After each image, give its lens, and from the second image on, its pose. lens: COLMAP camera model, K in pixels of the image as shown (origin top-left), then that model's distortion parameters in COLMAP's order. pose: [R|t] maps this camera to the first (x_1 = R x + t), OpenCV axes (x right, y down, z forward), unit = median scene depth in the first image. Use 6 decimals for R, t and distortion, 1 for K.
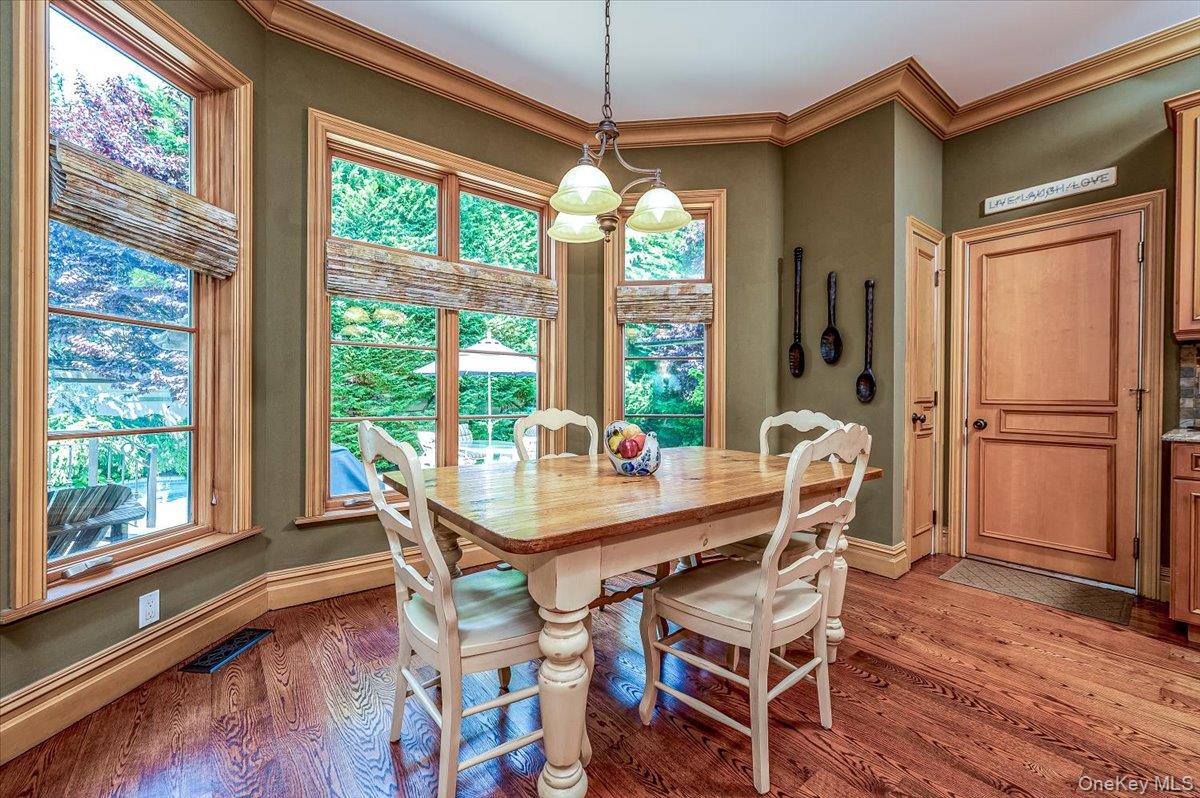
lens RADIAL K [[488.2, 0, 597.8], [0, 488.2, 400.6], [0, 0, 1]] dist [-0.002559, 0.000719]
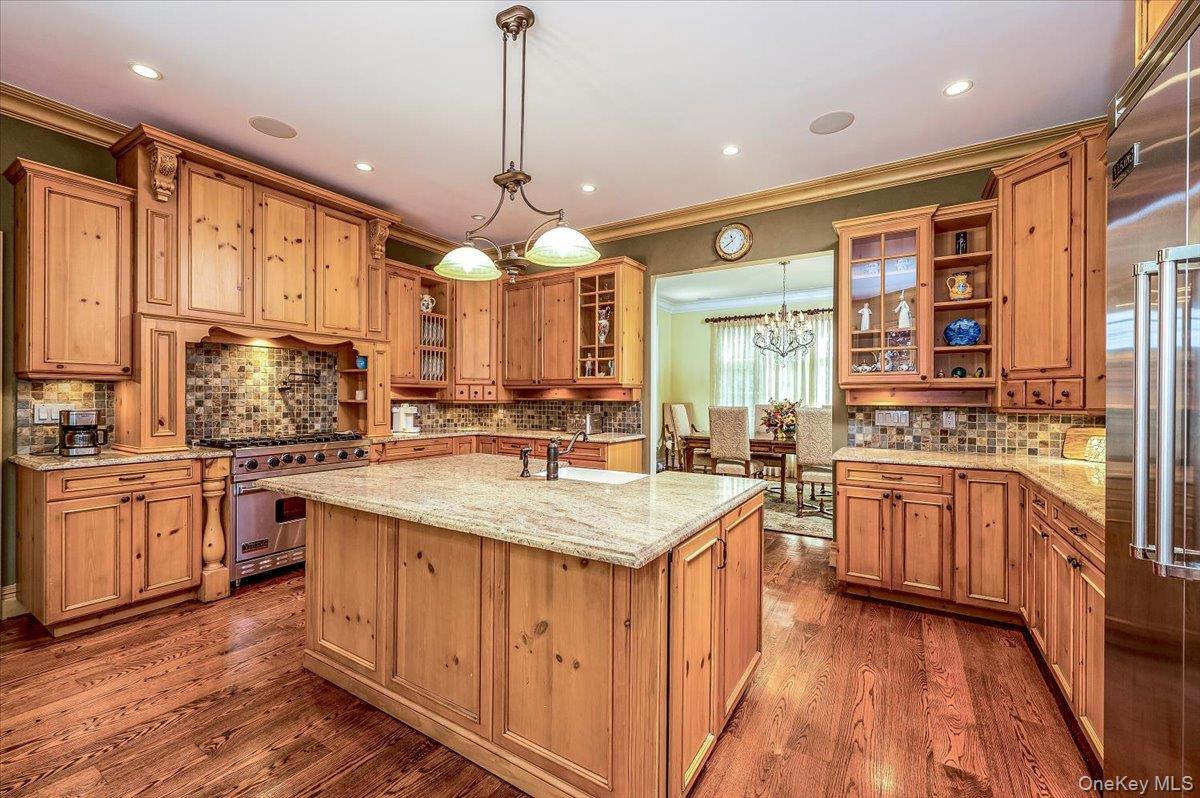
lens RADIAL K [[488.2, 0, 602.2], [0, 488.2, 398.2], [0, 0, 1]] dist [-0.002559, 0.000719]
pose [[-0.342098, -0.010210, 0.939609, -0.257444], [-0.003218, 0.999948, 0.009694, -0.076799], [-0.939659, 0.000293, -0.342113, 0.116814]]
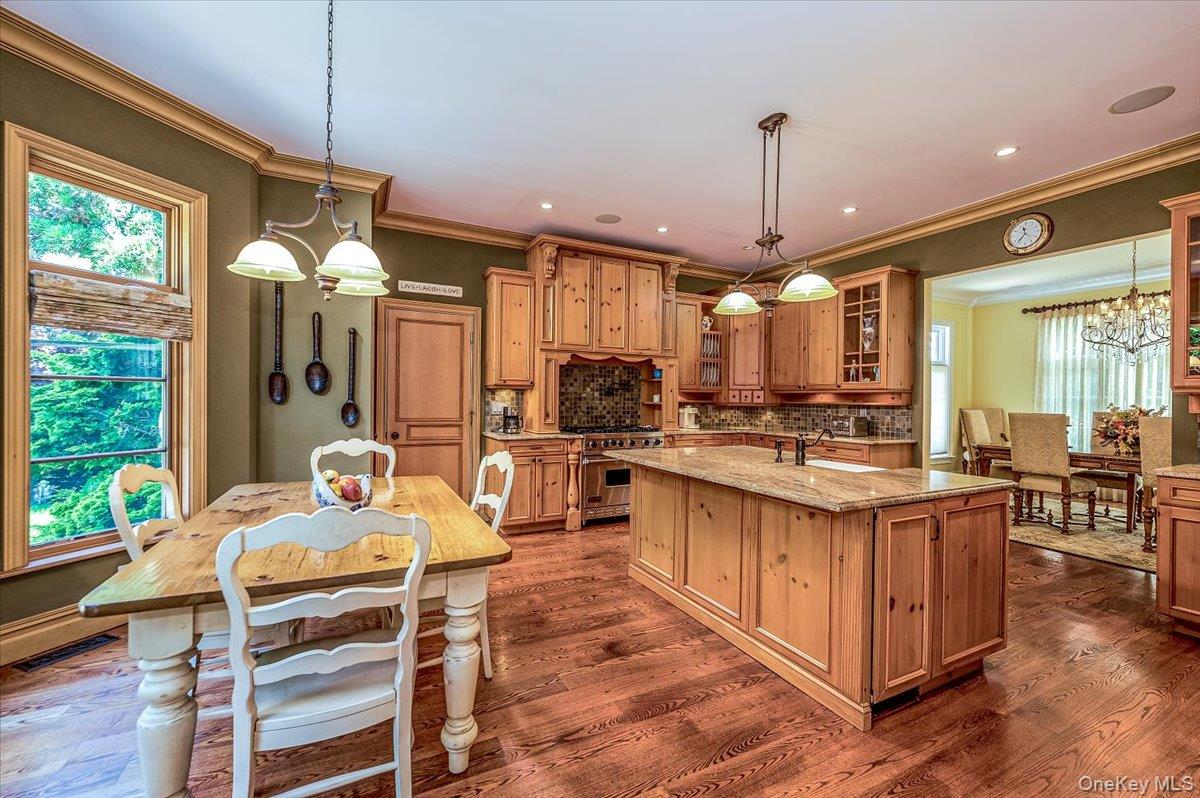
lens RADIAL K [[488.2, 0, 602.8], [0, 488.2, 401.5], [0, 0, 1]] dist [-0.002559, 0.000719]
pose [[0.197532, -0.011843, 0.980225, -0.568701], [-0.004889, 0.999903, 0.013066, -0.081646], [-0.980284, -0.007373, 0.197455, 0.126910]]
